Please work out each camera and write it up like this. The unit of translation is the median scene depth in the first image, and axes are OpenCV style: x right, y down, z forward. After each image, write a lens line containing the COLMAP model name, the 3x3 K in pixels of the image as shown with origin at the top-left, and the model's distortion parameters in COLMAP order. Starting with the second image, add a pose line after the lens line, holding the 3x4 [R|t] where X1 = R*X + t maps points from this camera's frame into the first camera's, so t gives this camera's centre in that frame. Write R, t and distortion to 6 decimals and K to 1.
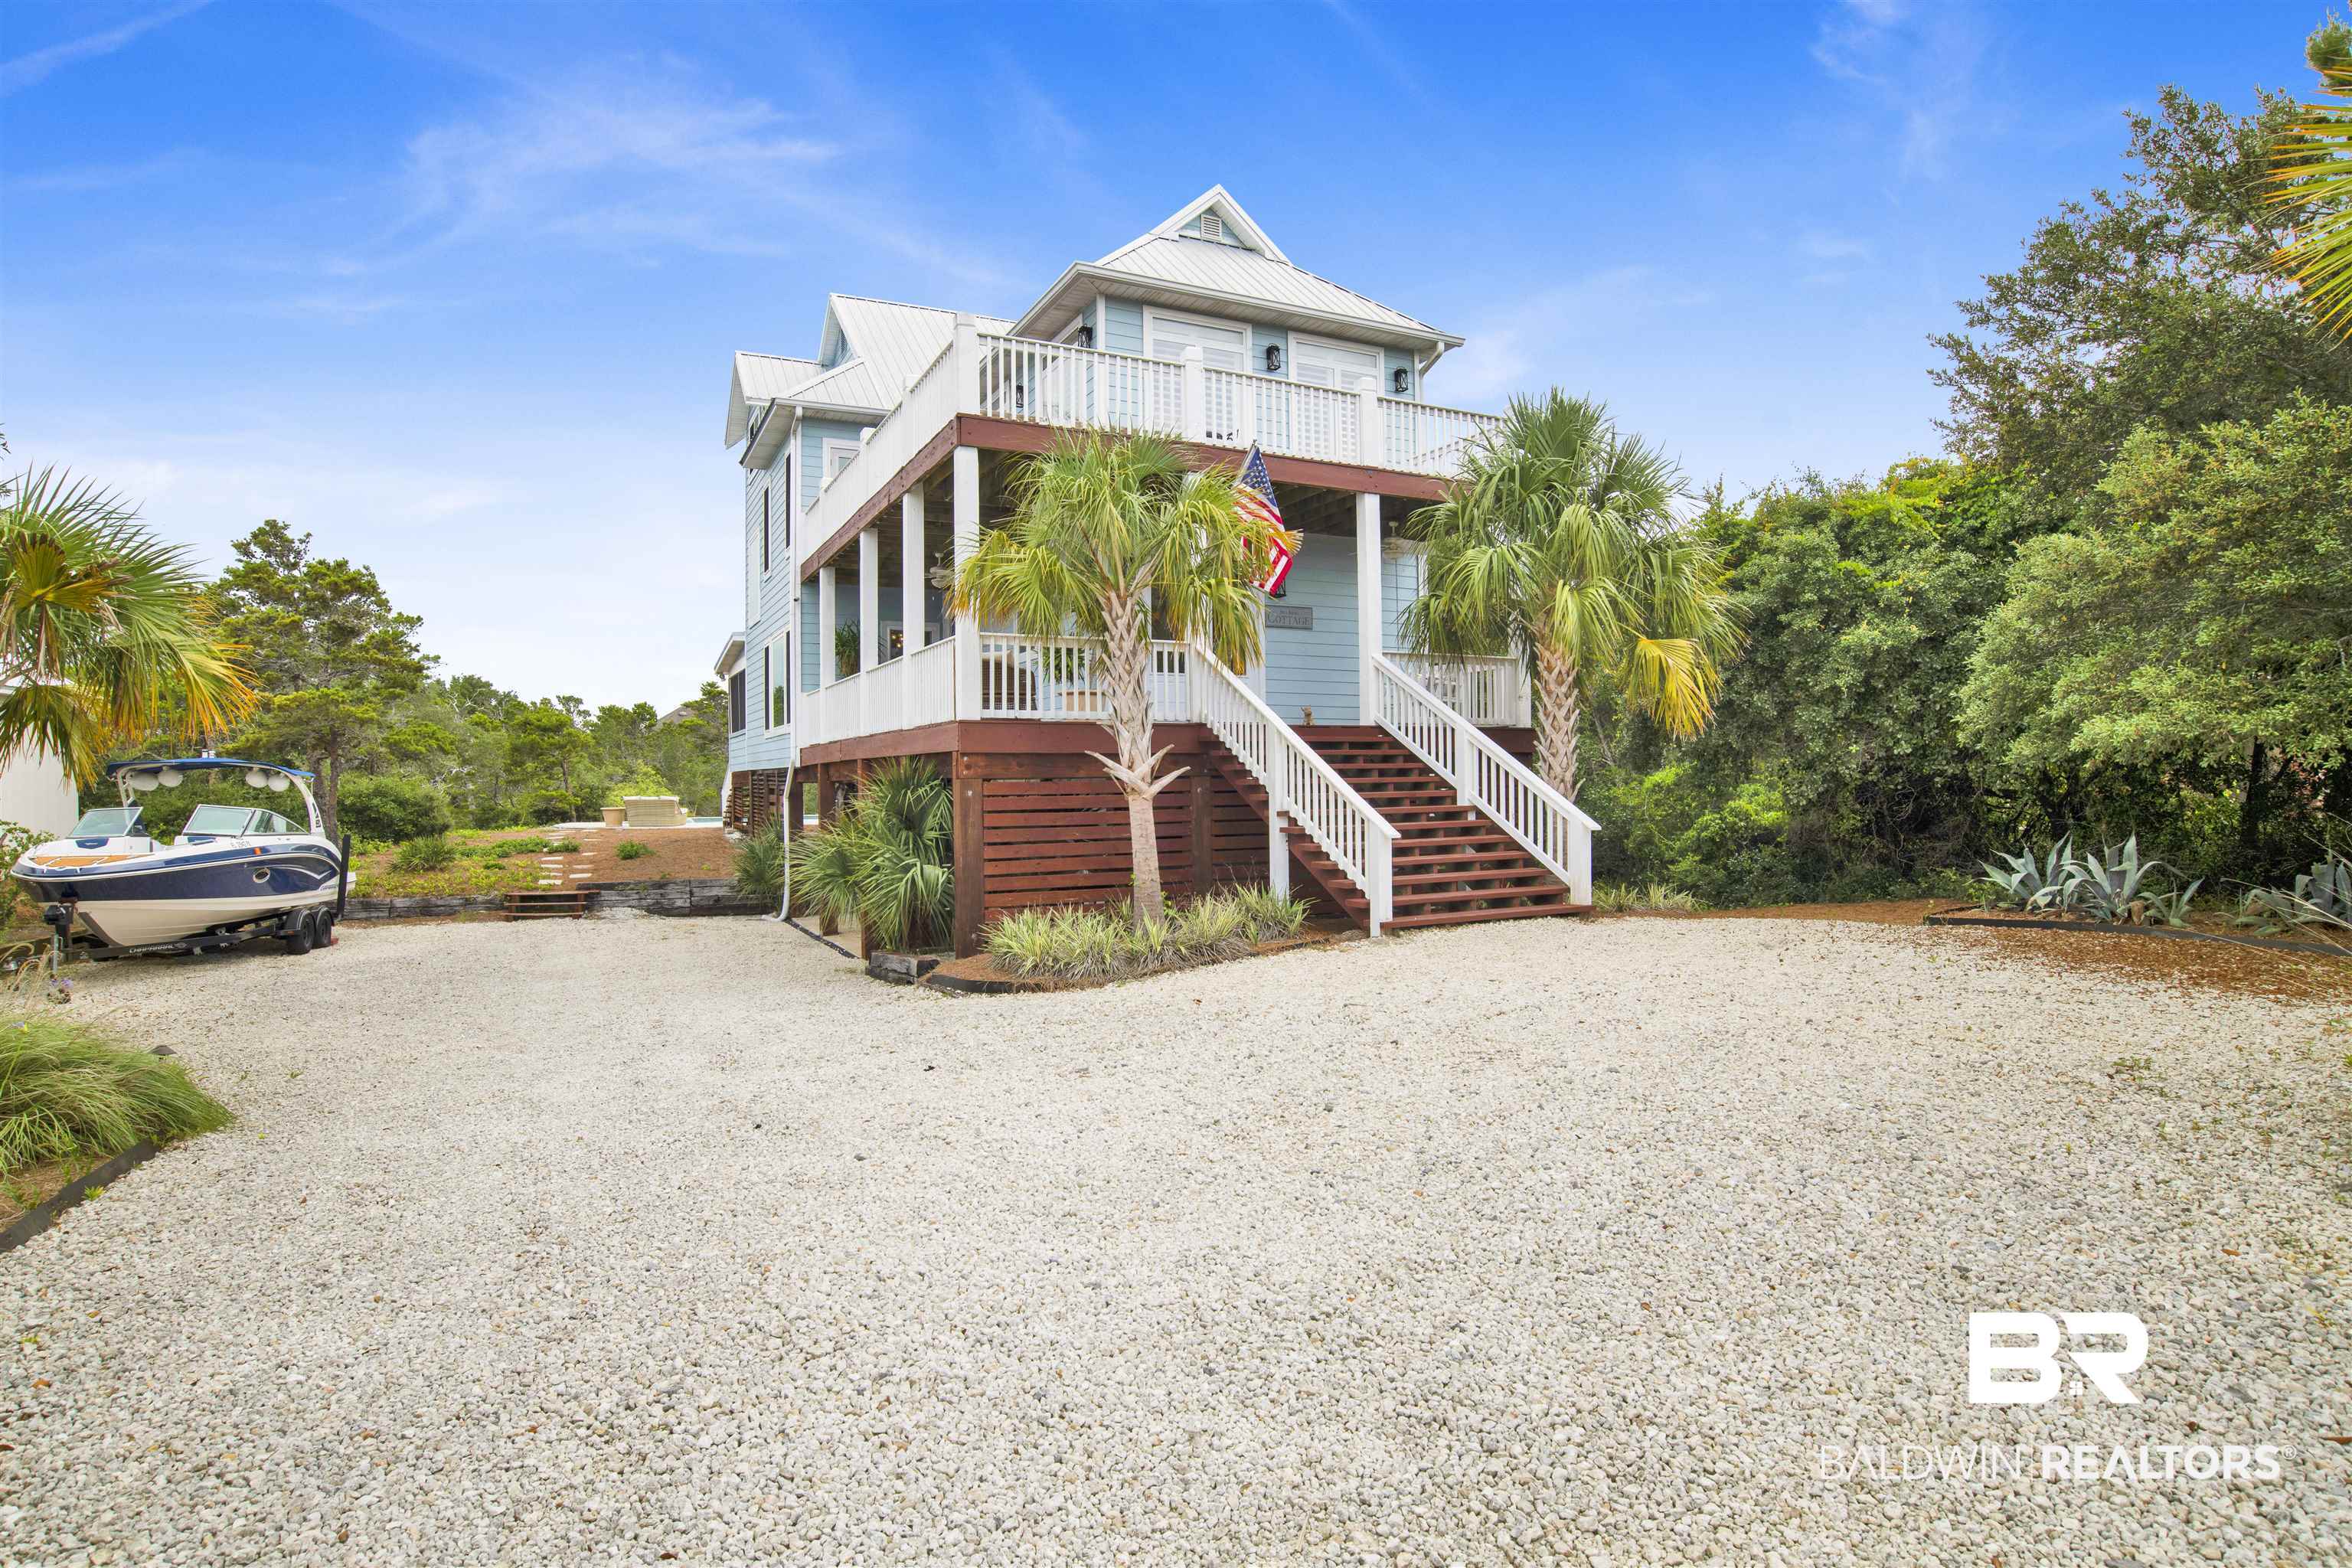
lens RADIAL K [[1228.4, 0, 1187.8], [0, 1228.4, 788.4], [0, 0, 1]] dist [-0.033537, 0.004710]
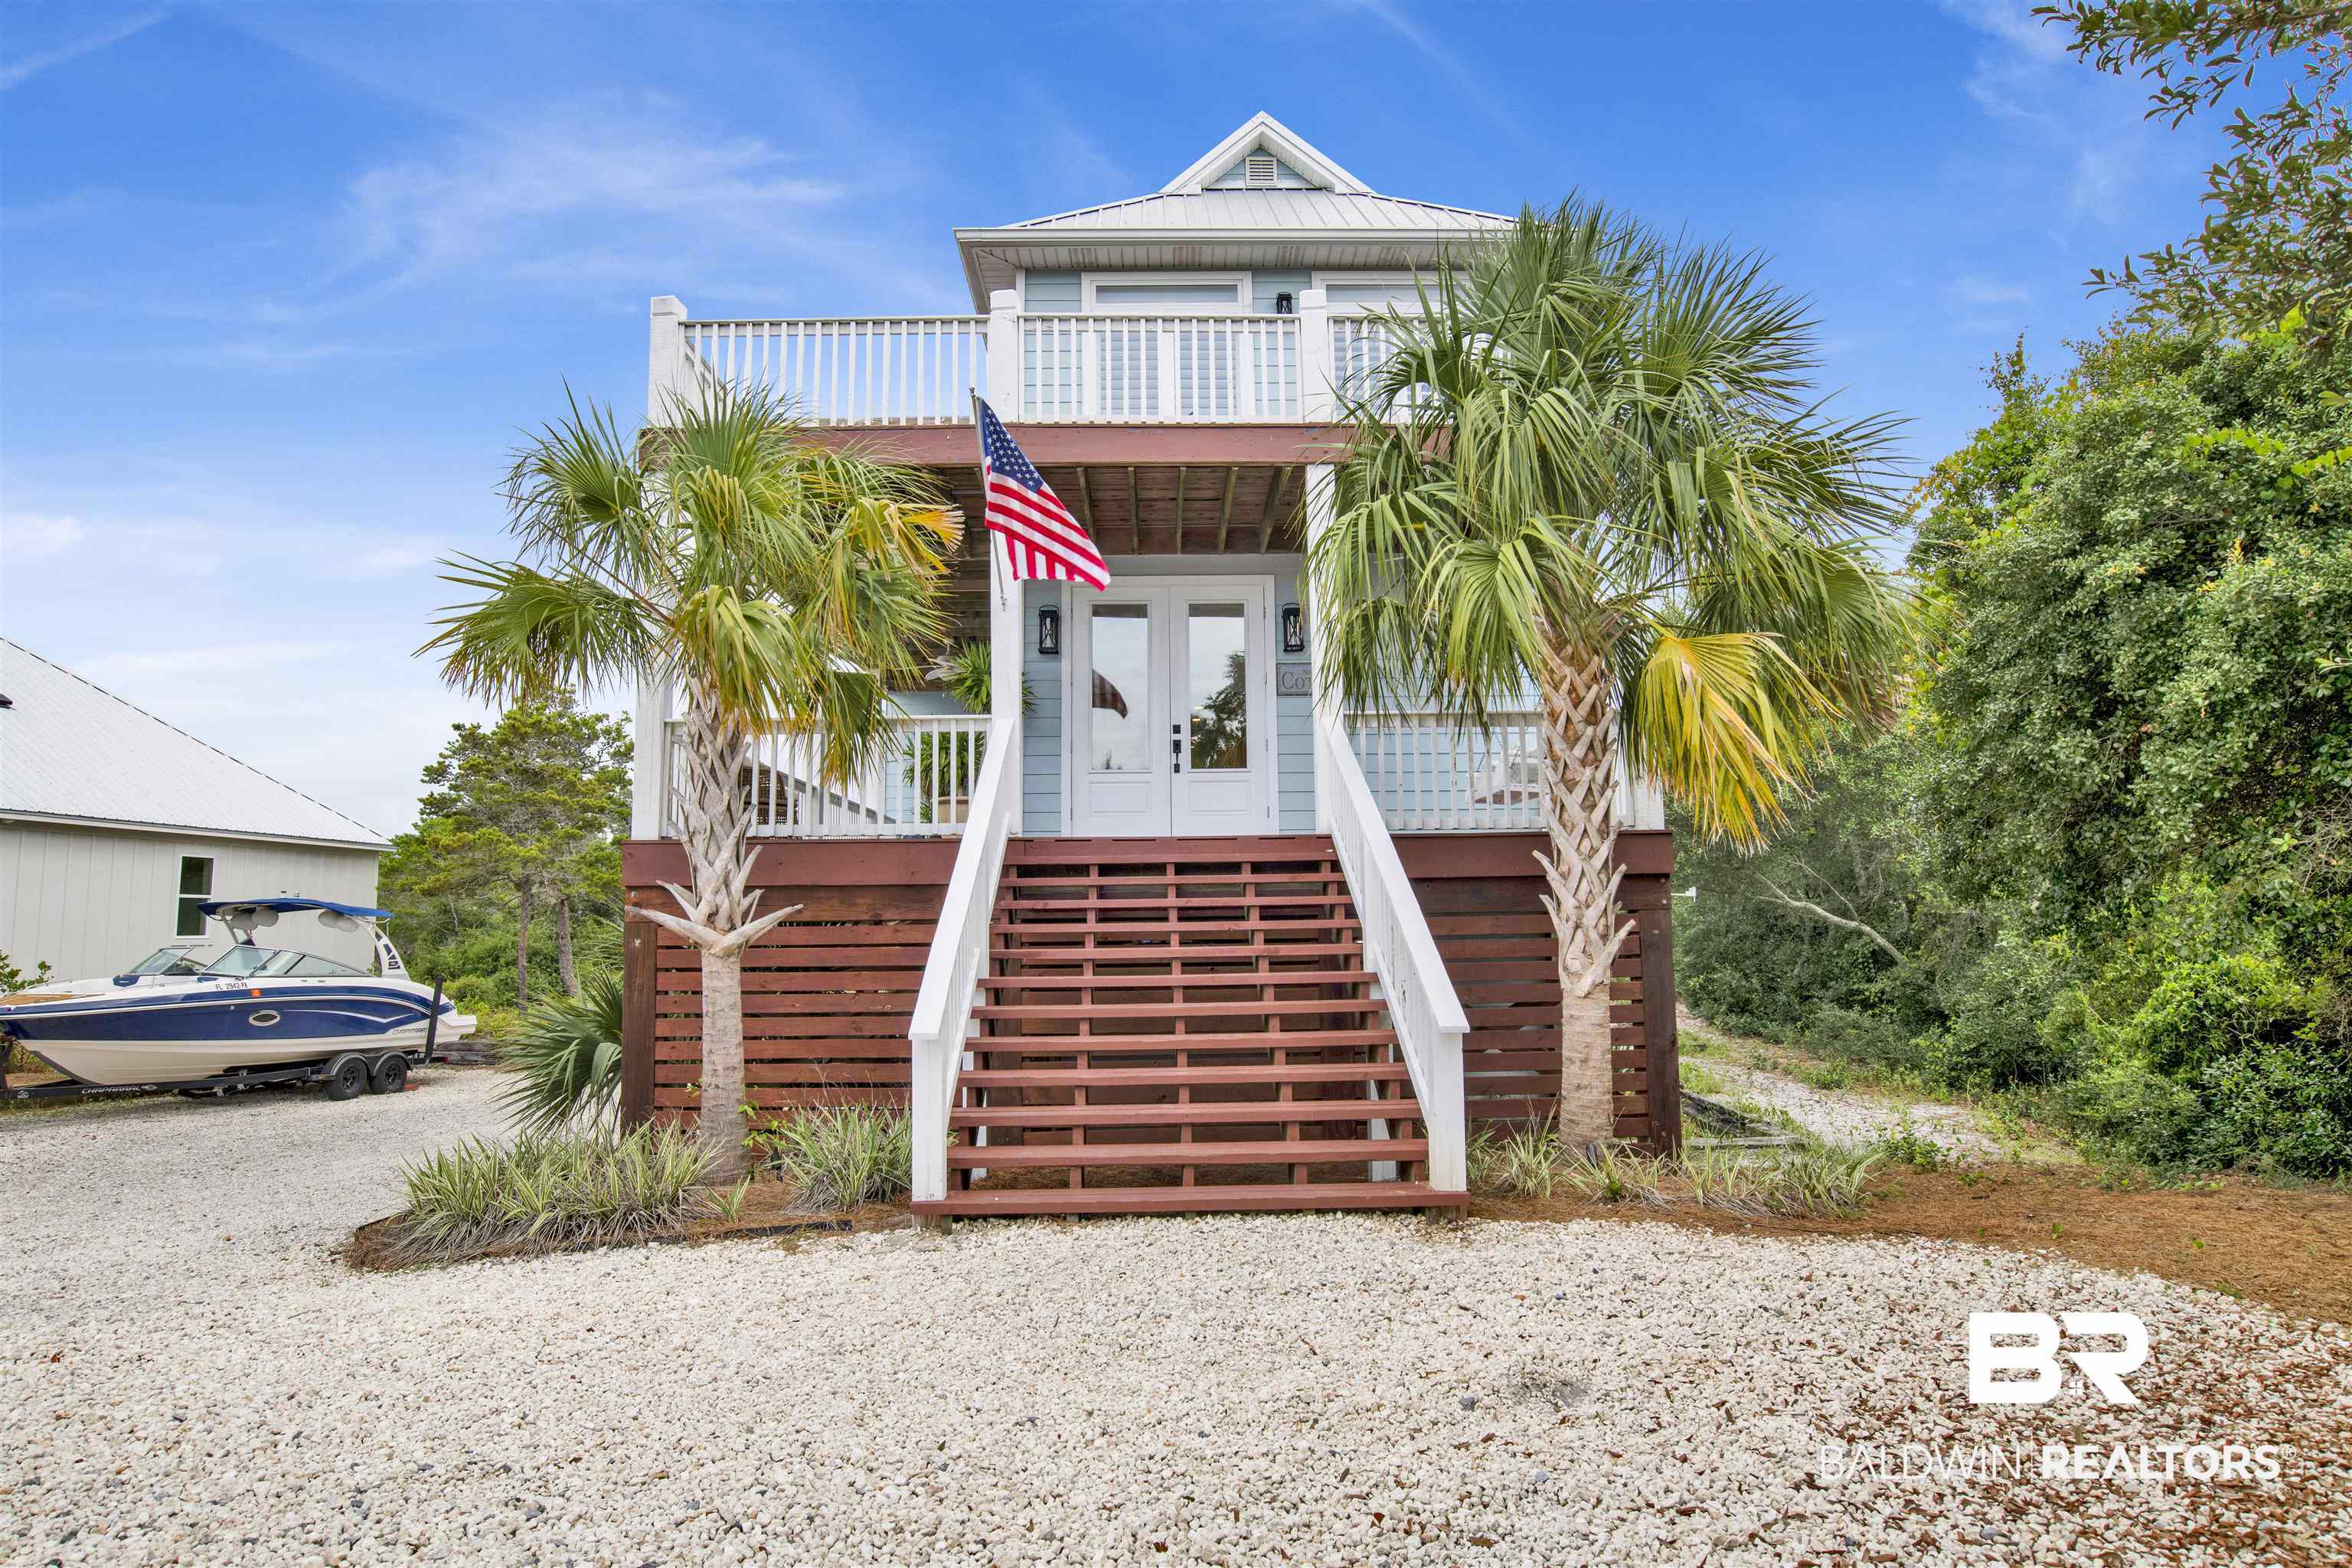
lens RADIAL K [[1292.7, 0, 1167.0], [0, 1292.7, 779.8], [0, 0, 1]] dist [-0.048284, 0.009301]
pose [[0.897733, -0.049569, -0.437743, 0.354692], [-0.000426, 0.993551, -0.113382, -0.004166], [0.440540, 0.101973, 0.891923, 0.389766]]
